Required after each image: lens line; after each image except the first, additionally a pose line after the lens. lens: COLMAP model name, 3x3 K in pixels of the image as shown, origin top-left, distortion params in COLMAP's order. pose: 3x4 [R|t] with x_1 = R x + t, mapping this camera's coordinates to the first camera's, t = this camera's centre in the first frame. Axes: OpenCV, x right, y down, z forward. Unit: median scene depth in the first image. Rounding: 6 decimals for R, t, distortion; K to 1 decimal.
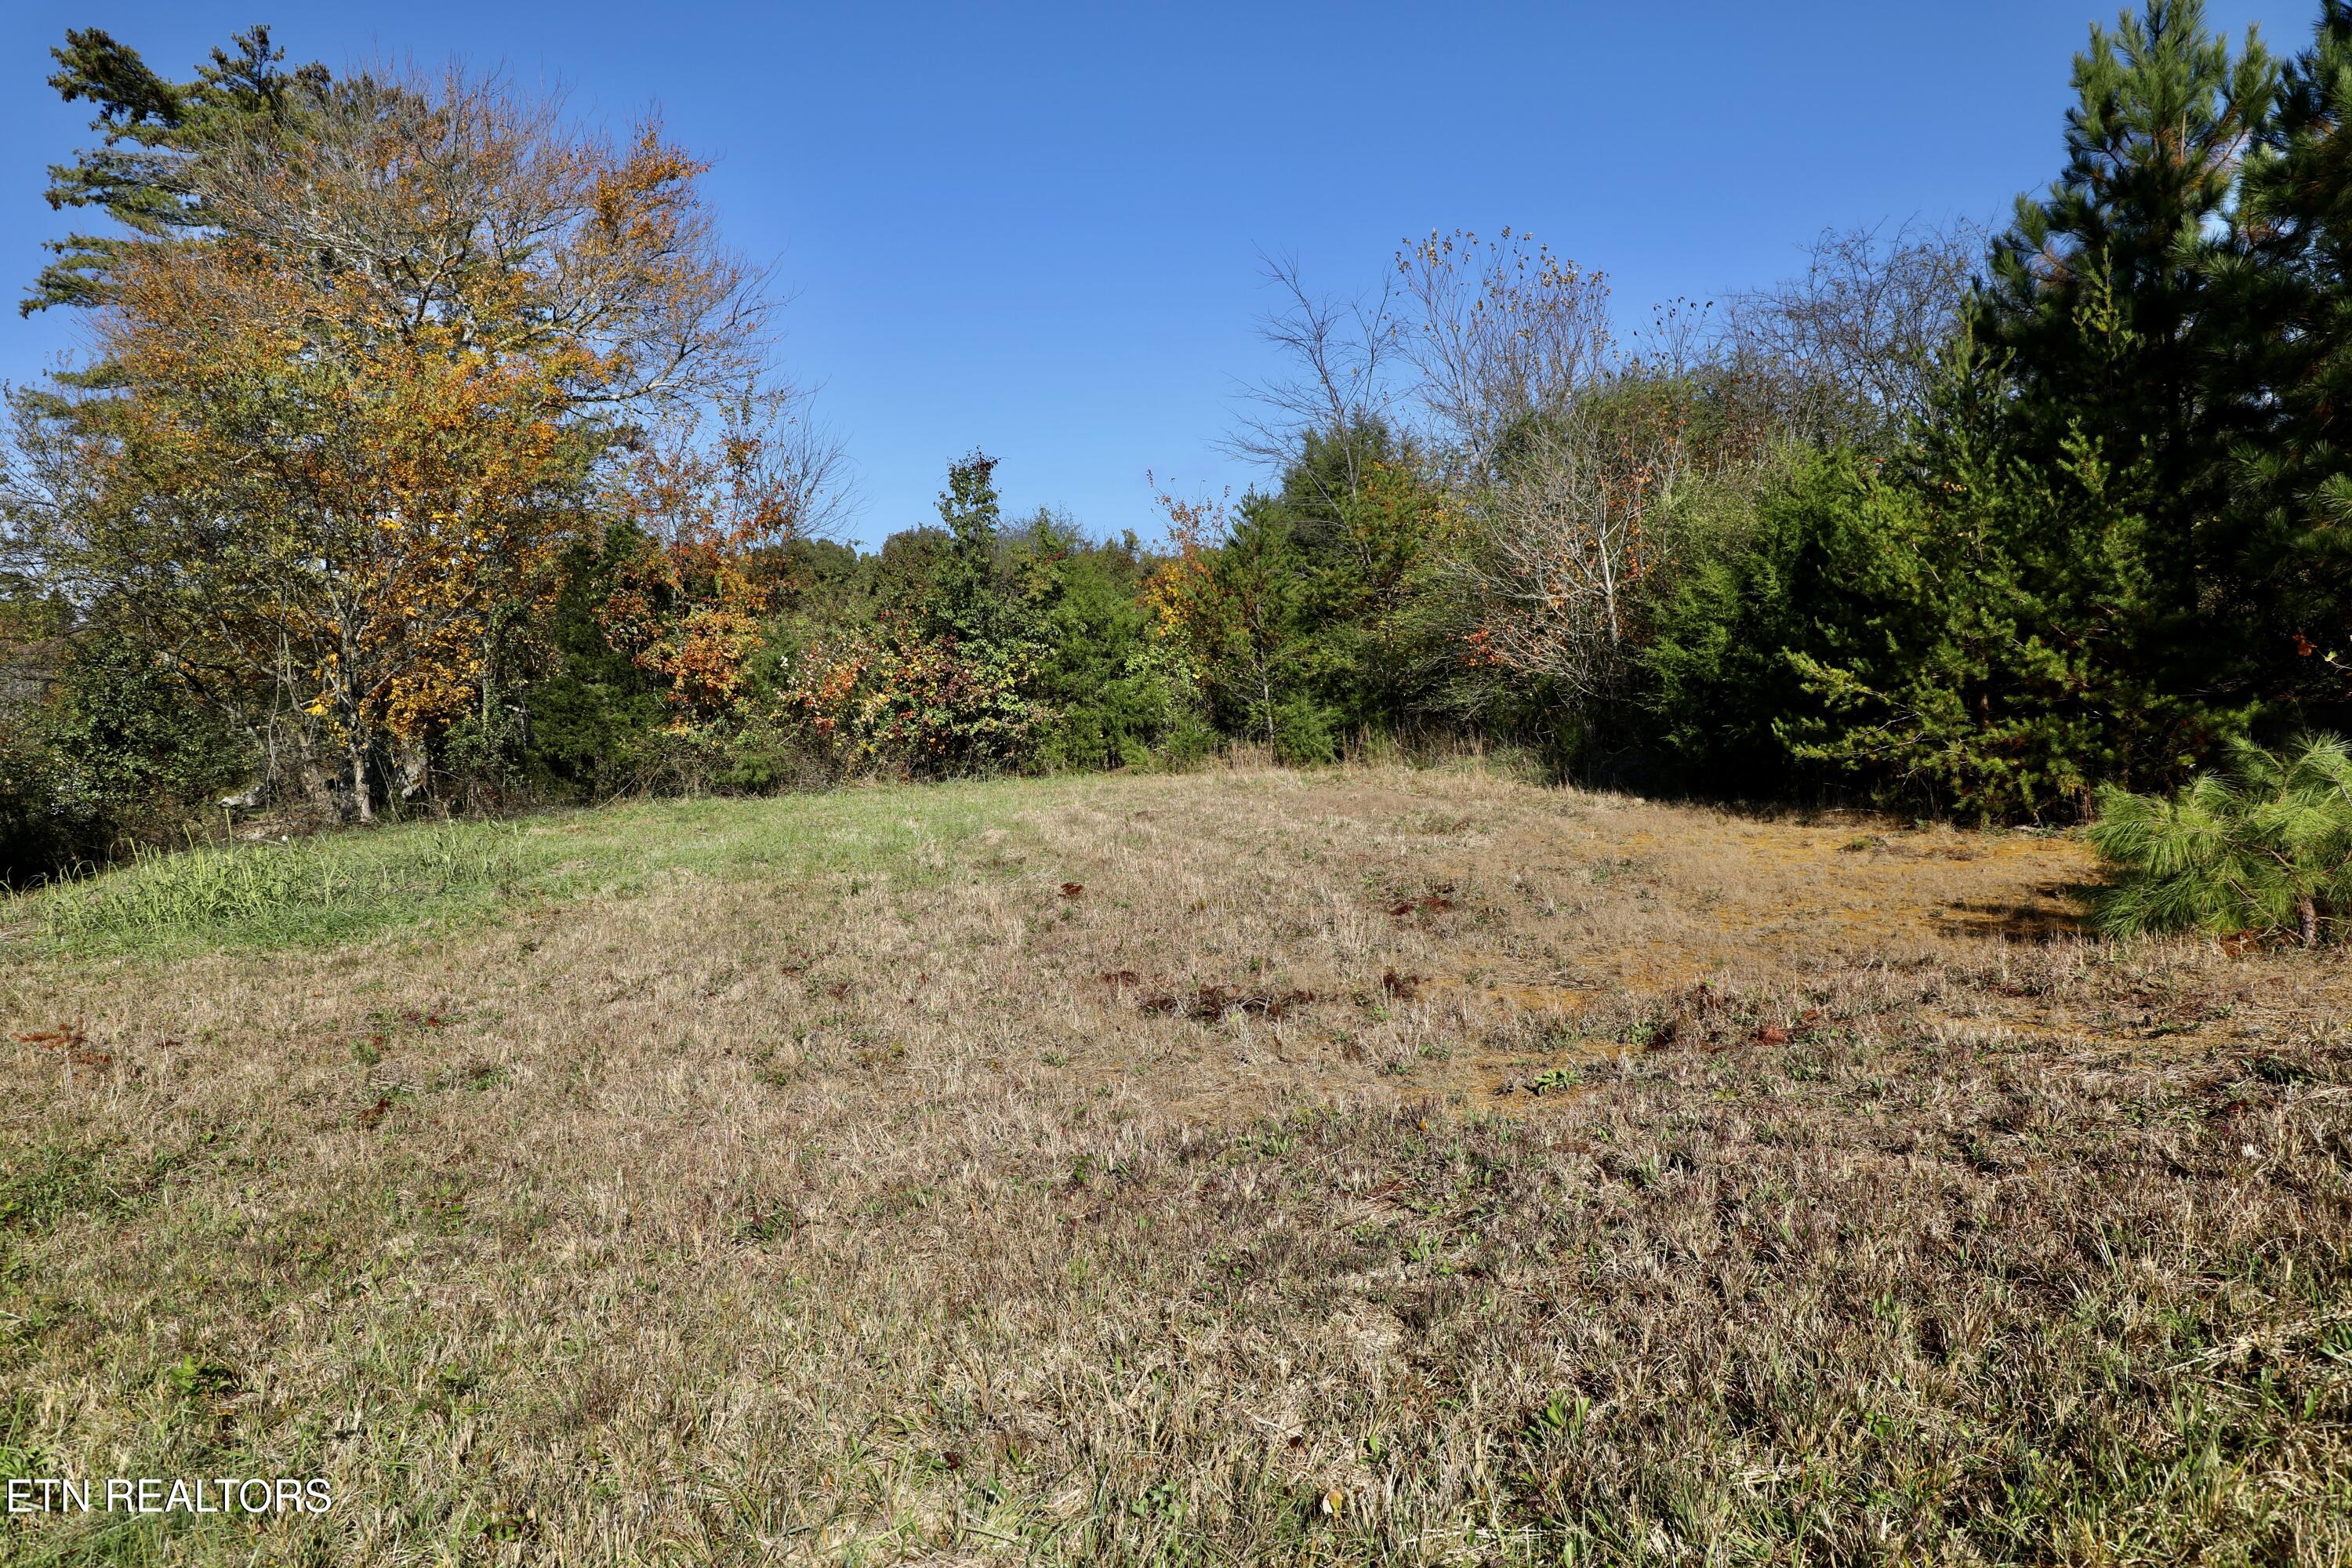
lens RADIAL K [[1651.4, 0, 1182.7], [0, 1651.4, 781.0], [0, 0, 1]] dist [-0.068387, 0.043698]
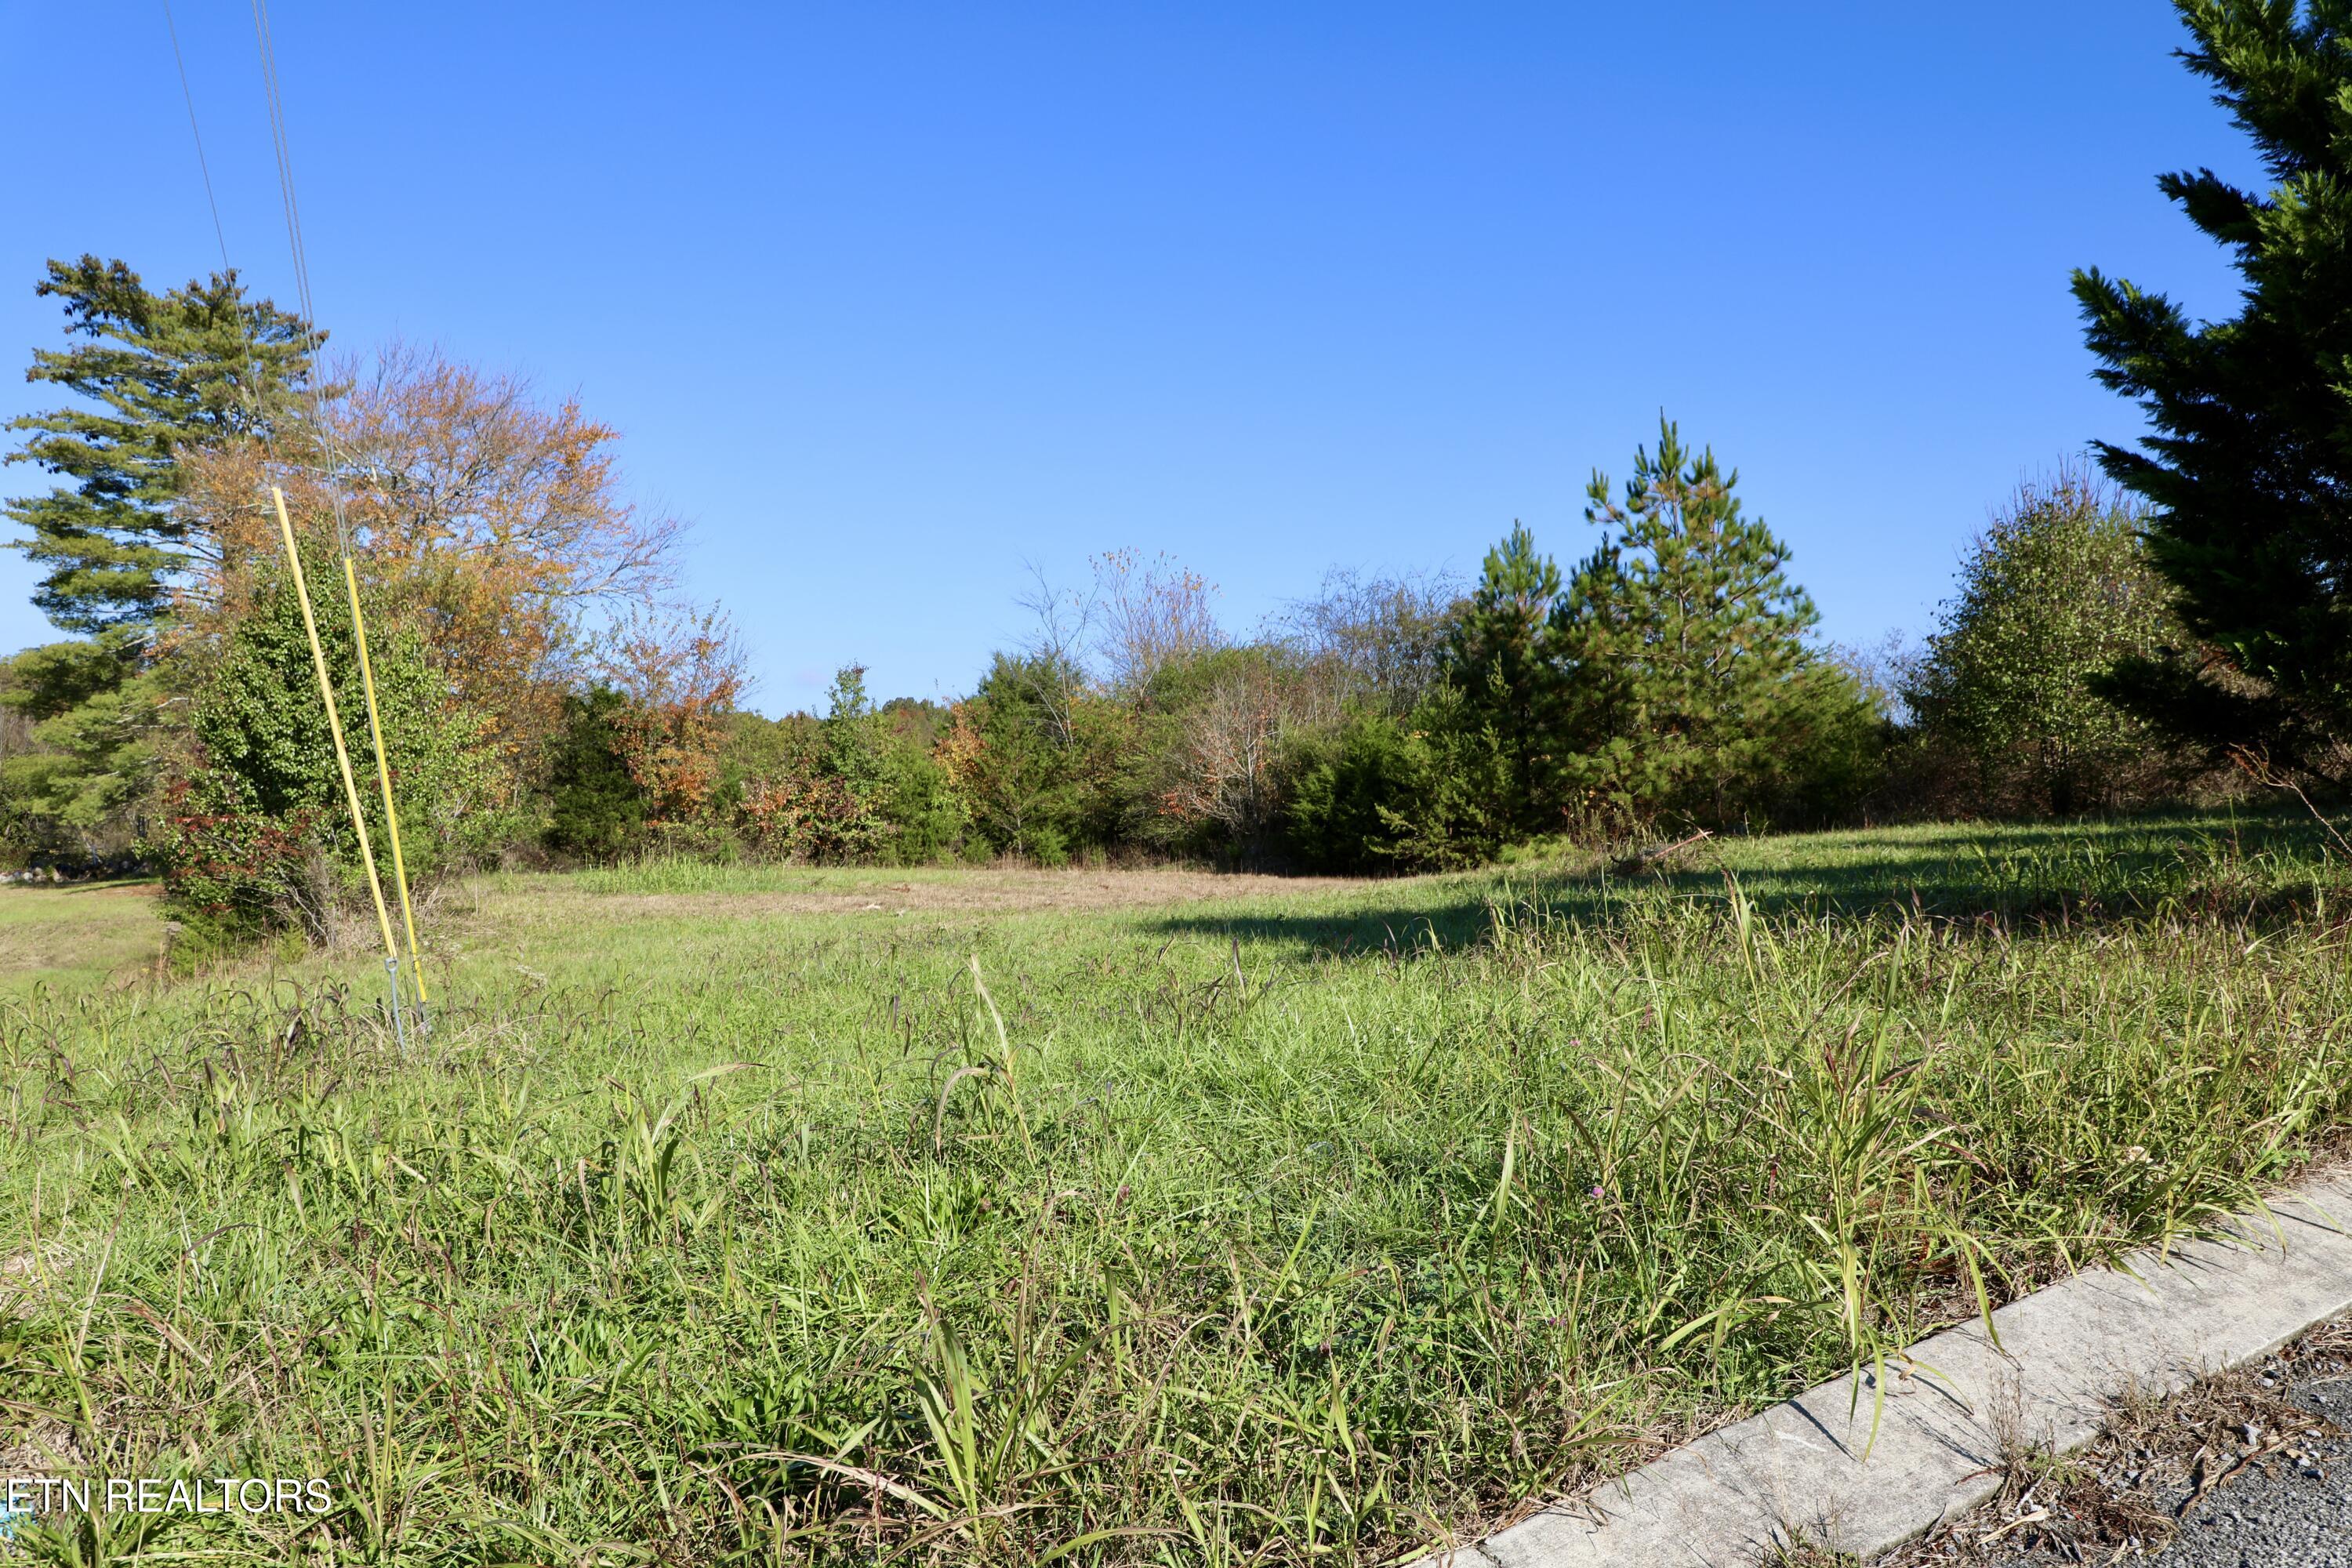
lens RADIAL K [[1651.4, 0, 1182.7], [0, 1651.4, 781.0], [0, 0, 1]] dist [-0.068387, 0.043698]
pose [[0.938010, 0.065313, 0.340398, -0.362570], [-0.029191, 0.993483, -0.110182, 0.080062], [-0.345376, 0.093415, 0.933804, -0.581736]]
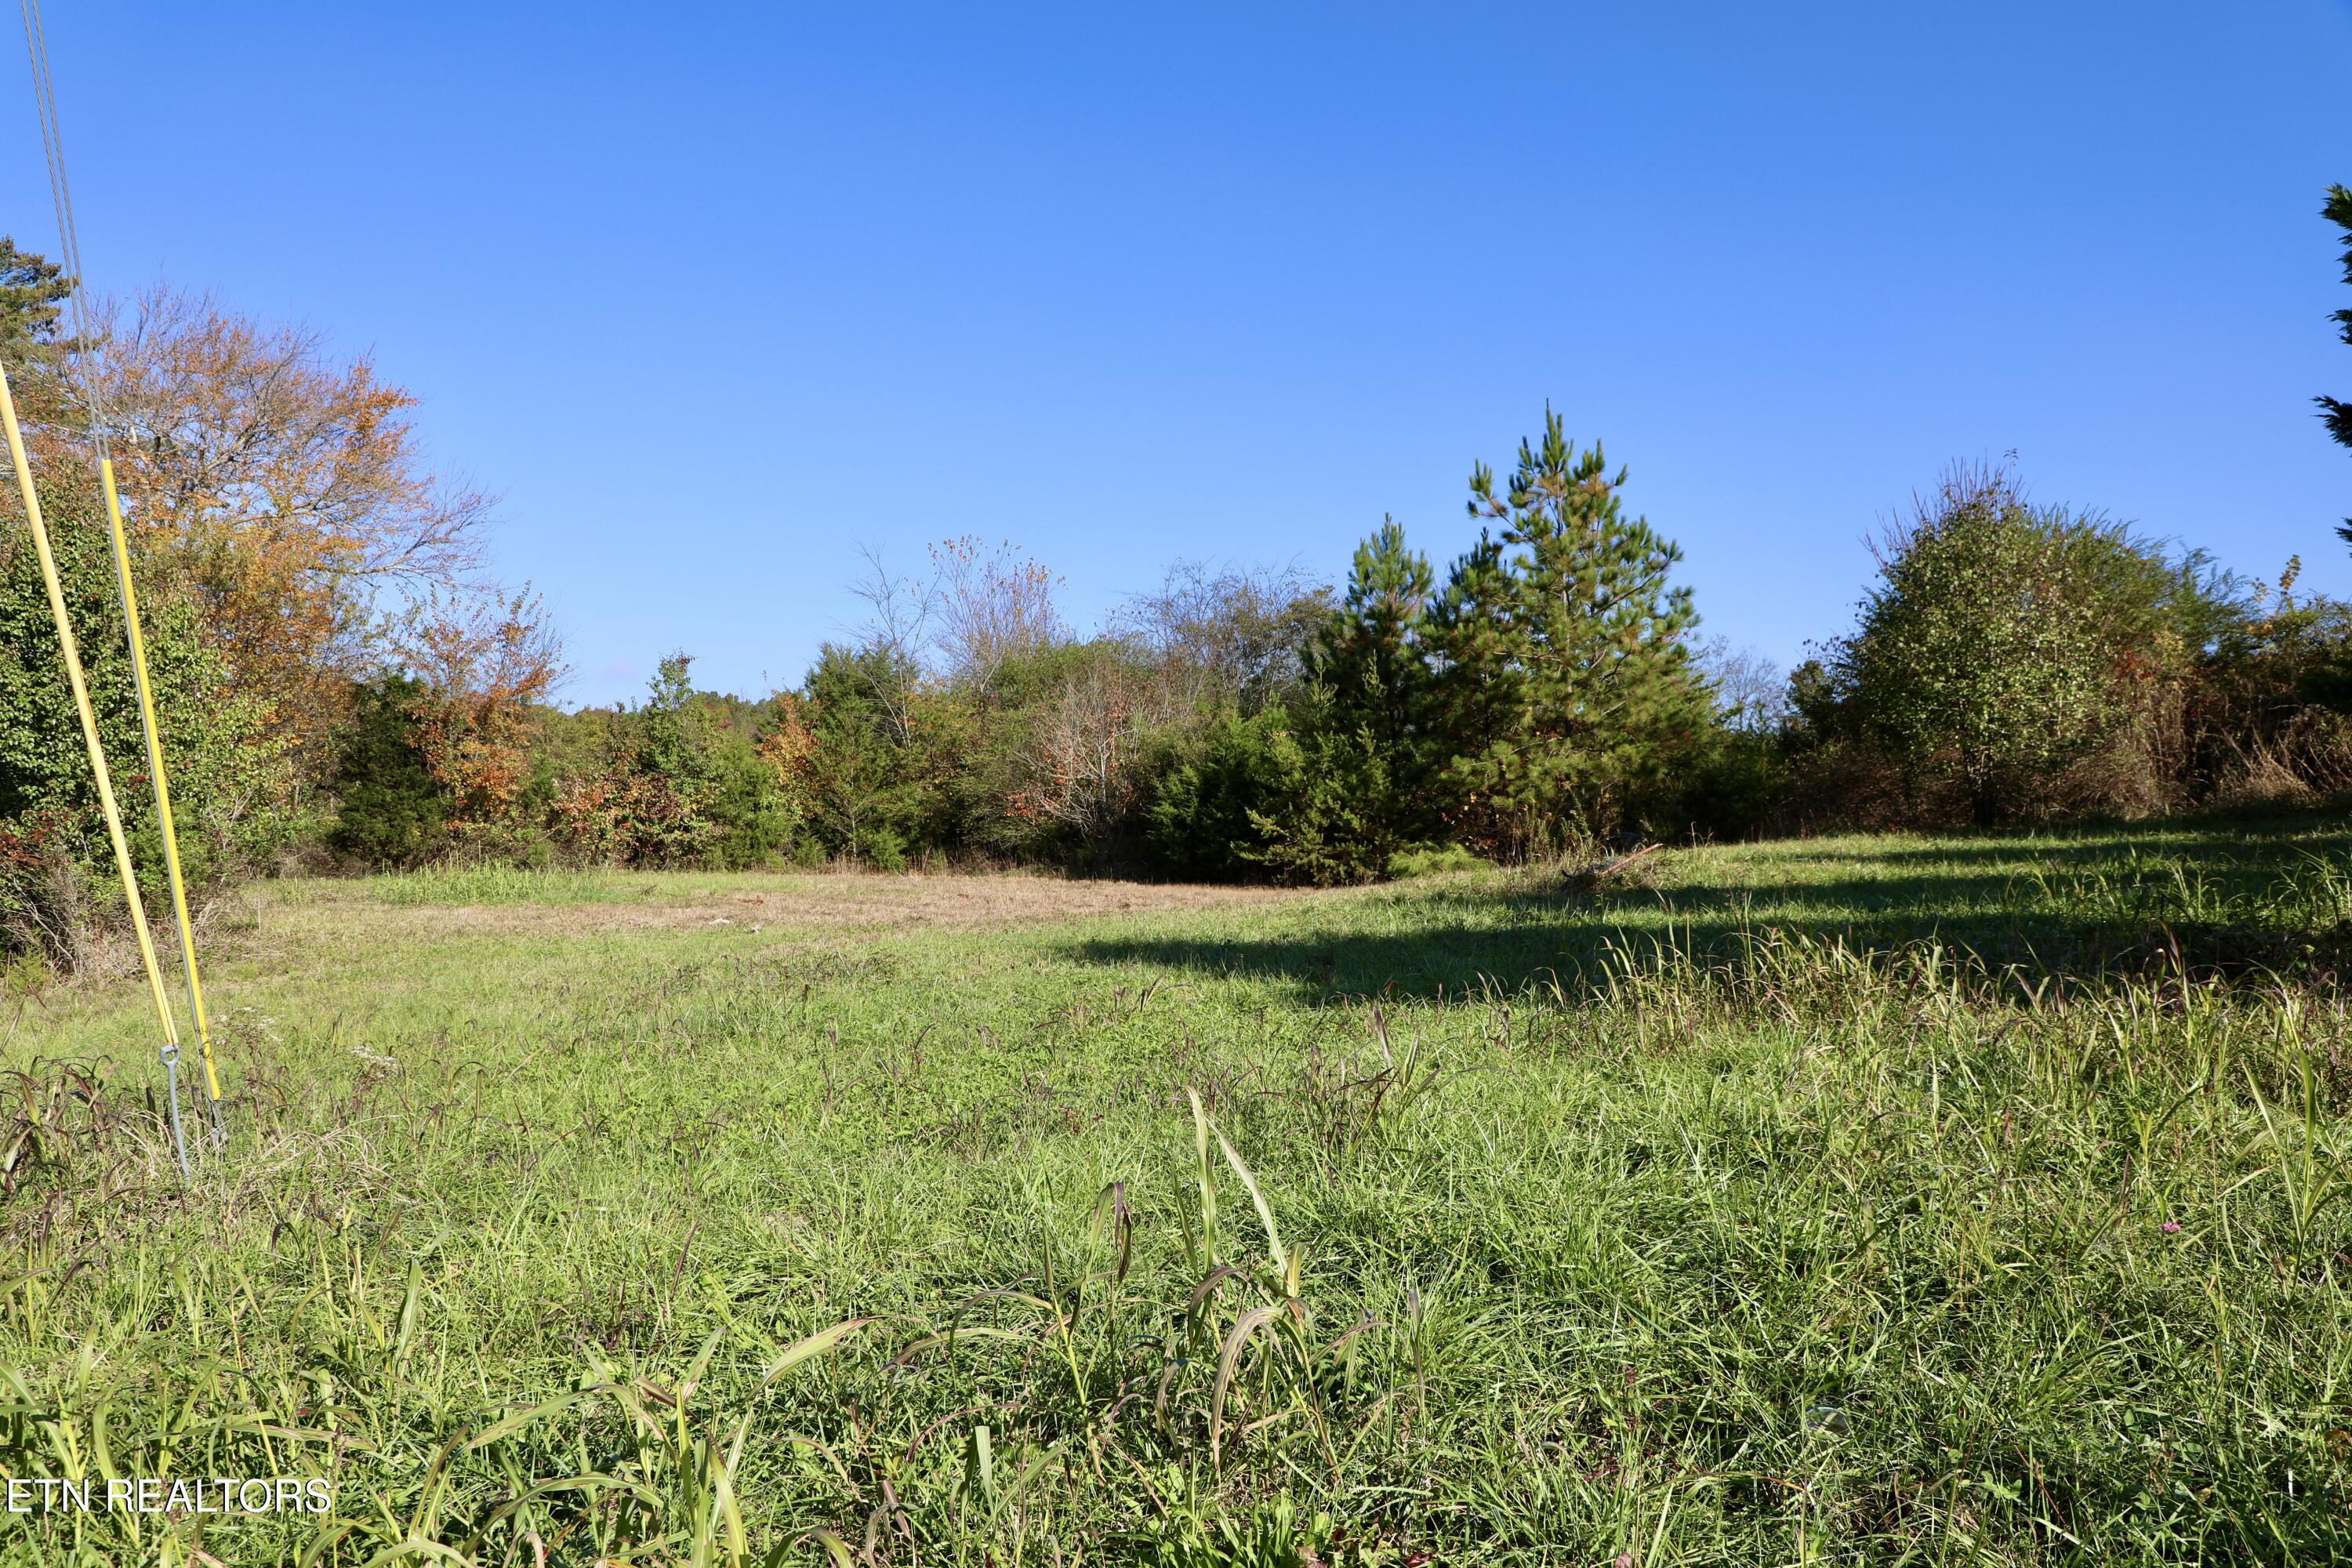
lens RADIAL K [[1651.4, 0, 1182.7], [0, 1651.4, 781.0], [0, 0, 1]] dist [-0.068387, 0.043698]
pose [[0.891633, 0.071592, 0.447062, -0.373165], [-0.023390, 0.993384, -0.112430, 0.071364], [-0.452154, 0.089790, 0.887409, -0.502967]]
